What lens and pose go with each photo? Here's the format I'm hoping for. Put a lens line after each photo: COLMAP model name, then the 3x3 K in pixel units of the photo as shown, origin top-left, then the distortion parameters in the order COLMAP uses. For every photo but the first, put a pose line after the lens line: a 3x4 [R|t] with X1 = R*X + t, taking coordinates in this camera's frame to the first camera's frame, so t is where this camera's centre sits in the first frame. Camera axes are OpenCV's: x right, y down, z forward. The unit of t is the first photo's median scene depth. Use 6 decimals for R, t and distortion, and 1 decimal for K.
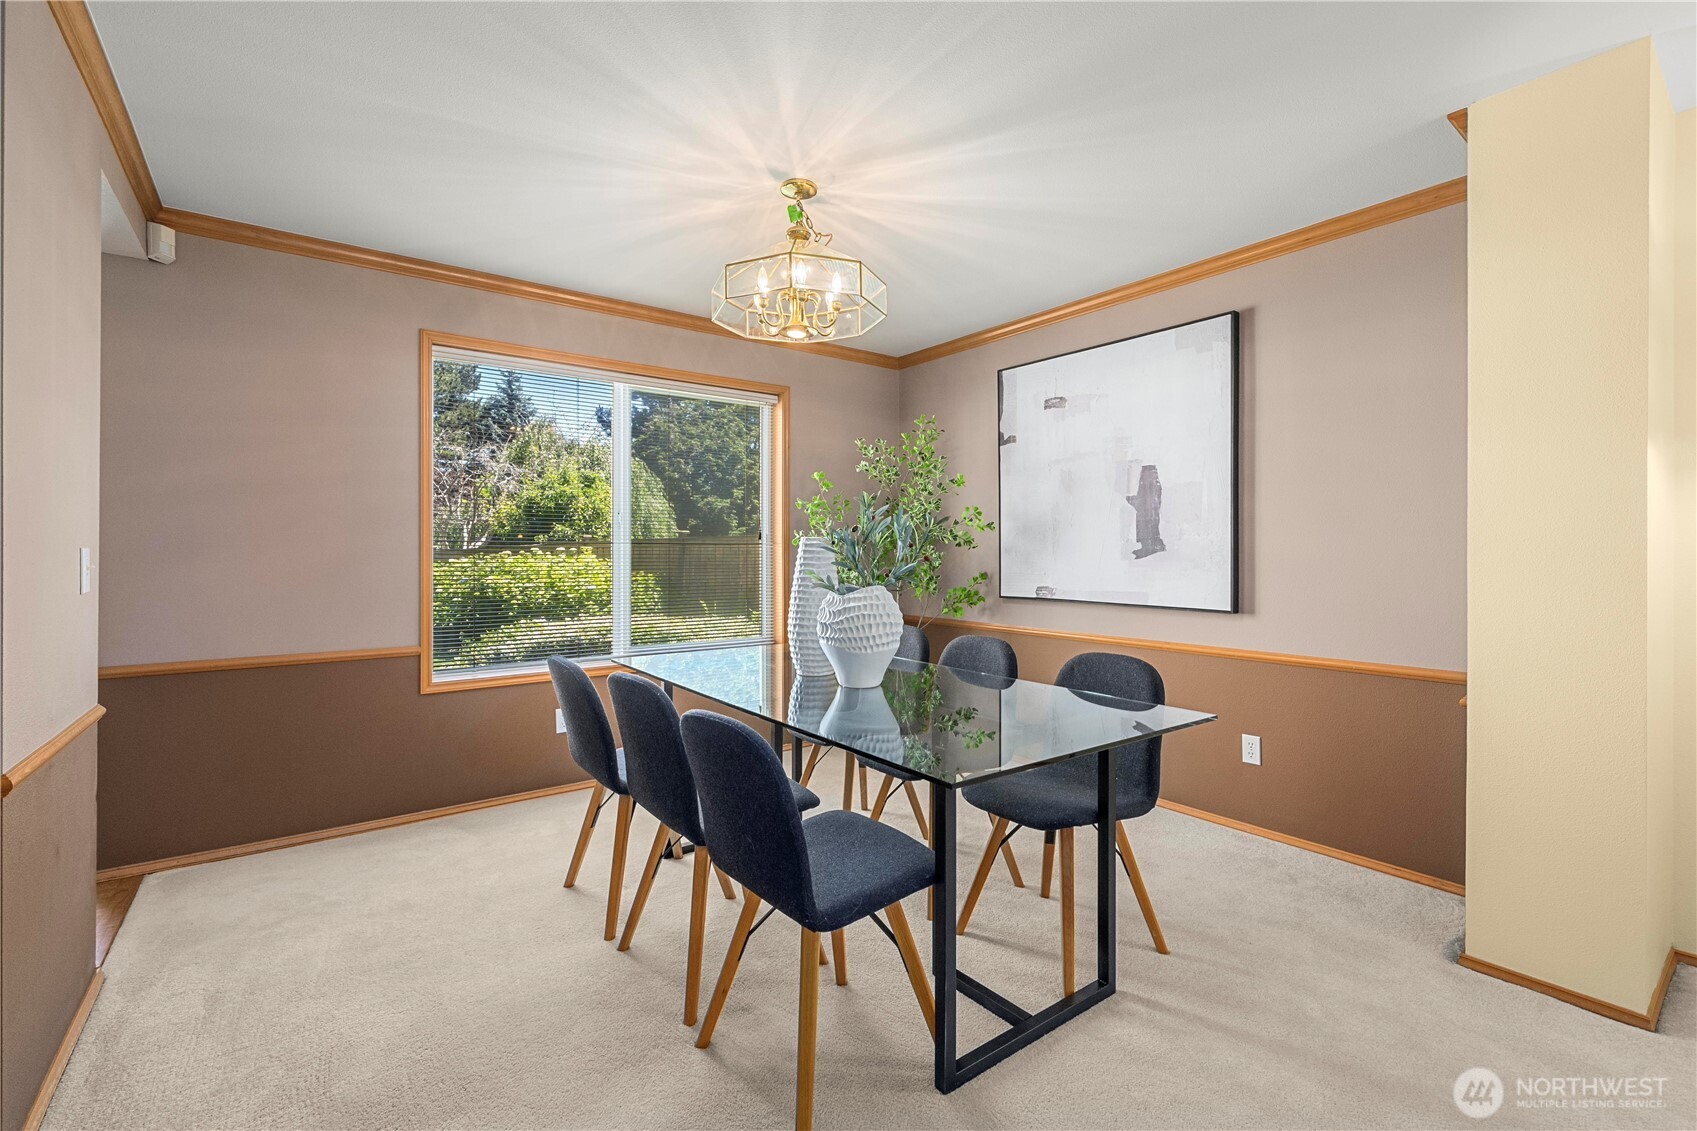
lens RADIAL K [[744.5, 0, 848.1], [0, 744.5, 551.5], [0, 0, 1]] dist [0.000719, -0.000467]
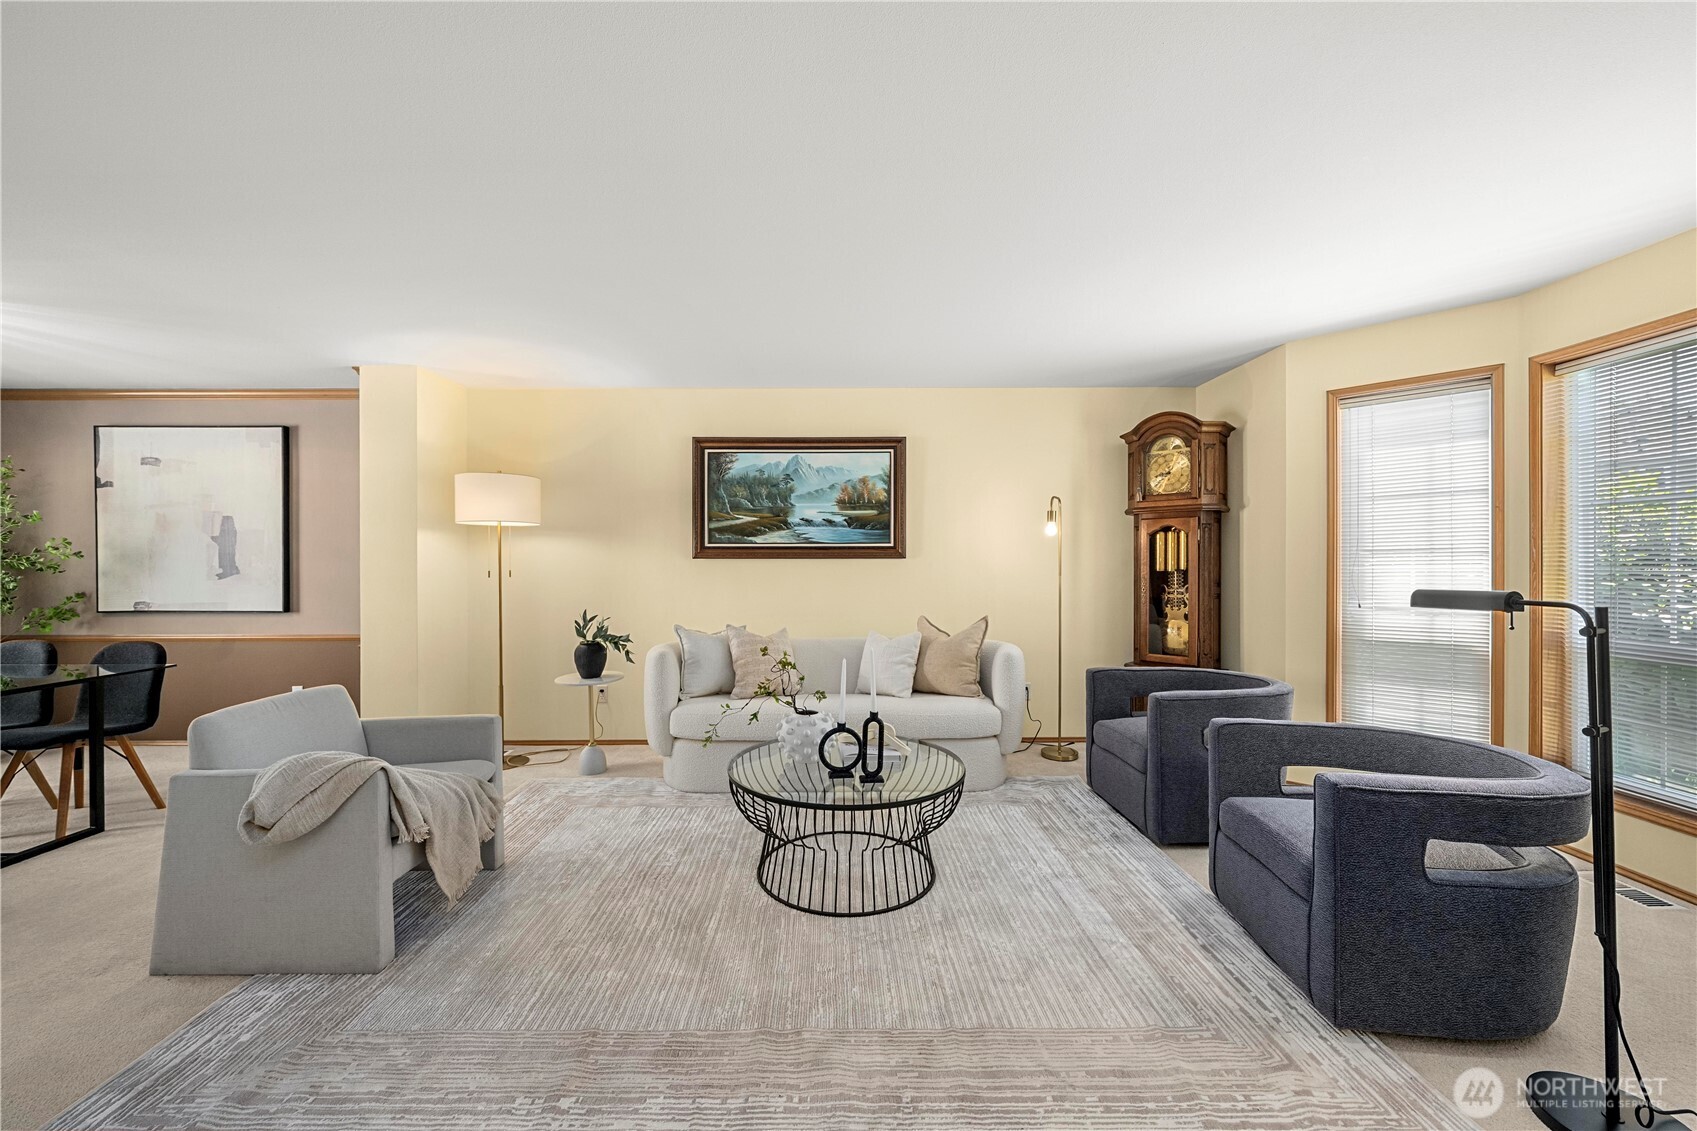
lens RADIAL K [[651.7, 0, 842.6], [0, 651.7, 563.3], [0, 0, 1]] dist [-0.002116, -0.000191]
pose [[0.597527, -0.001924, 0.801846, 0.089279], [0.002583, 0.999997, 0.000475, -0.017680], [-0.801845, 0.001787, 0.597530, -0.672269]]
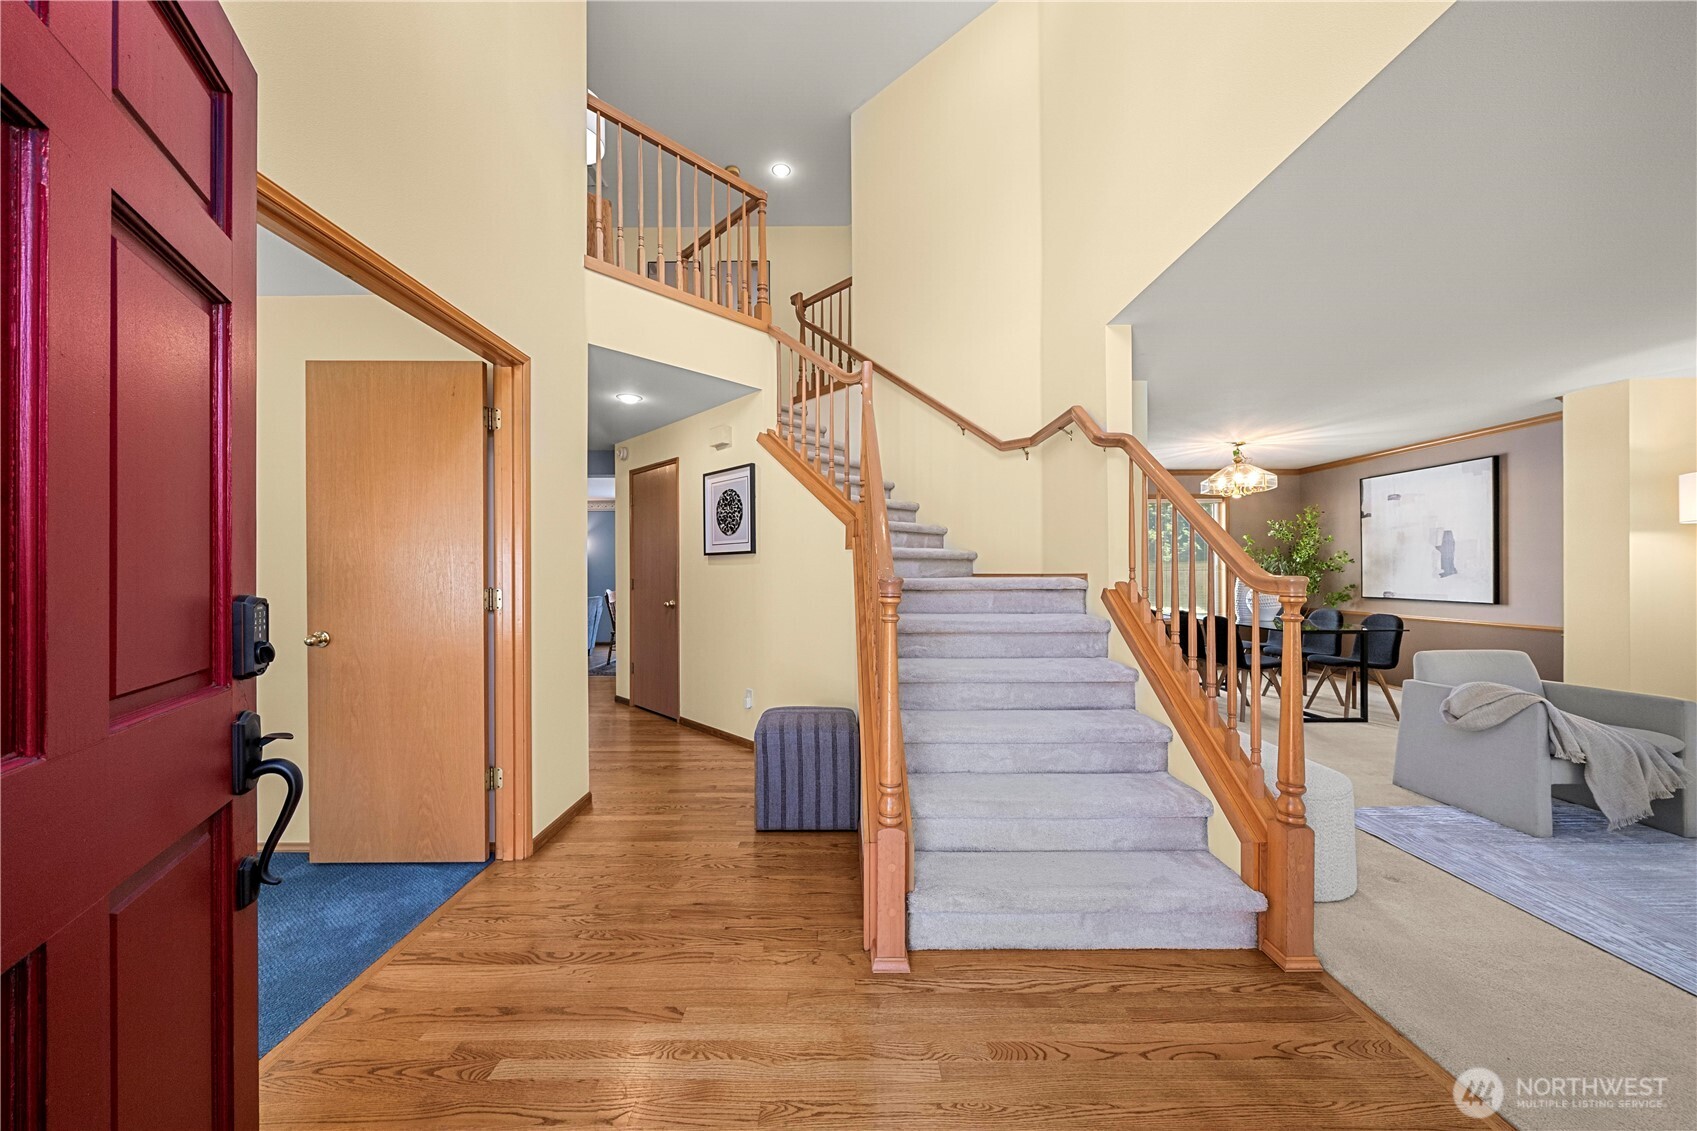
lens RADIAL K [[579.3, 0, 844.7], [0, 579.3, 572.0], [0, 0, 1]] dist [-0.004517, 0.000387]
pose [[0.797798, -0.003257, -0.602917, 0.042747], [0.004642, 0.999989, 0.000741, -0.012274], [0.602907, -0.003390, 0.797804, -1.083862]]
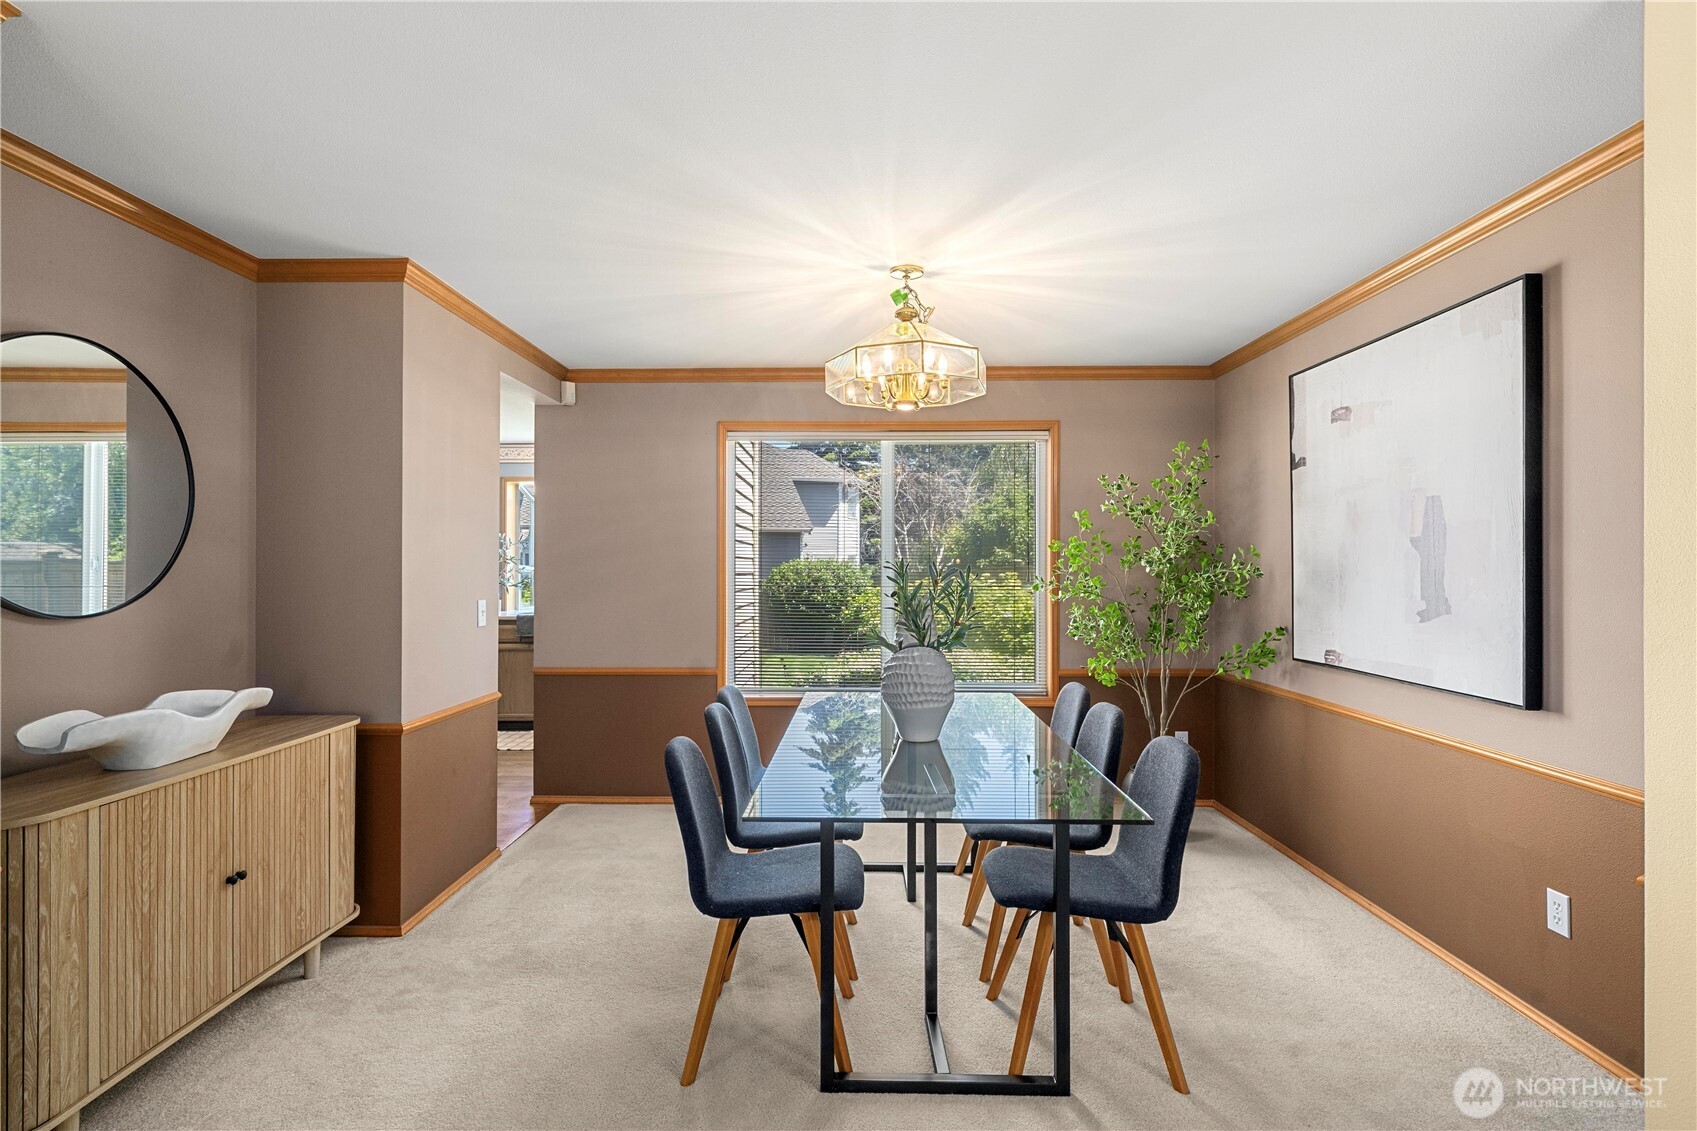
lens RADIAL K [[828.6, 0, 822.7], [0, 828.6, 569.0], [0, 0, 1]] dist [0.002363, 0.001011]
pose [[0.787352, 0.001445, -0.616503, 0.392125], [-0.000843, 0.999999, 0.001268, -0.039948], [0.616504, -0.000479, 0.787352, -0.012680]]
